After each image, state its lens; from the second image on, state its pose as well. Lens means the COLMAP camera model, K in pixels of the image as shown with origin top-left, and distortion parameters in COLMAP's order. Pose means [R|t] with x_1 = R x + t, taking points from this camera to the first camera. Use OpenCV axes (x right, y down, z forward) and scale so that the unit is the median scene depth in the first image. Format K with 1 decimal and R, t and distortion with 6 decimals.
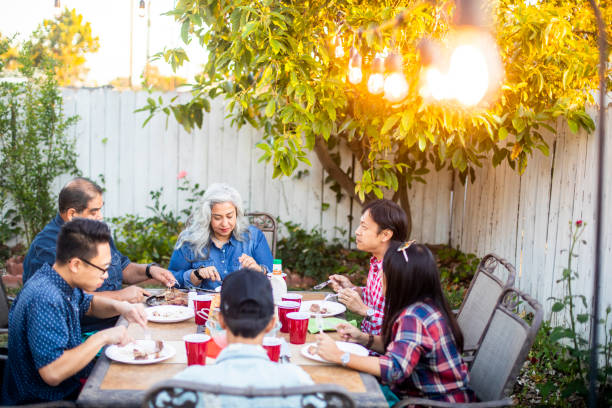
lens RADIAL K [[896.4, 0, 315.8], [0, 896.4, 205.5], [0, 0, 1]] dist [-0.139117, -0.017787]
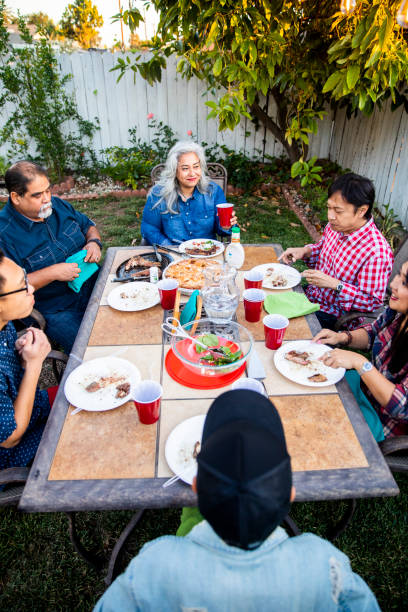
lens RADIAL K [[420.0, 0, 204.0], [0, 420.0, 306.0], [0, 0, 1]] dist [-0.109970, 0.090985]
pose [[0.998381, -0.007838, -0.056343, -0.028997], [0.031003, 0.905415, 0.423395, -0.037032], [0.047695, -0.424456, 0.904192, 0.284152]]
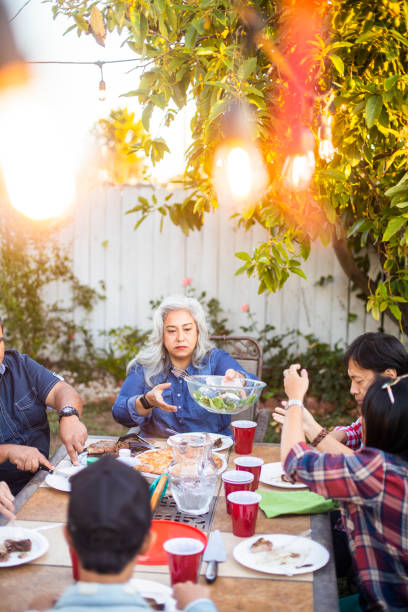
lens RADIAL K [[896.4, 0, 204.0], [0, 896.4, 306.0], [0, 0, 1]] dist [-0.139117, -0.017787]
pose [[0.981946, 0.006093, -0.189062, 0.037688], [-0.005257, 0.999974, 0.004926, -0.015469], [0.189087, -0.003843, 0.981953, 0.134181]]
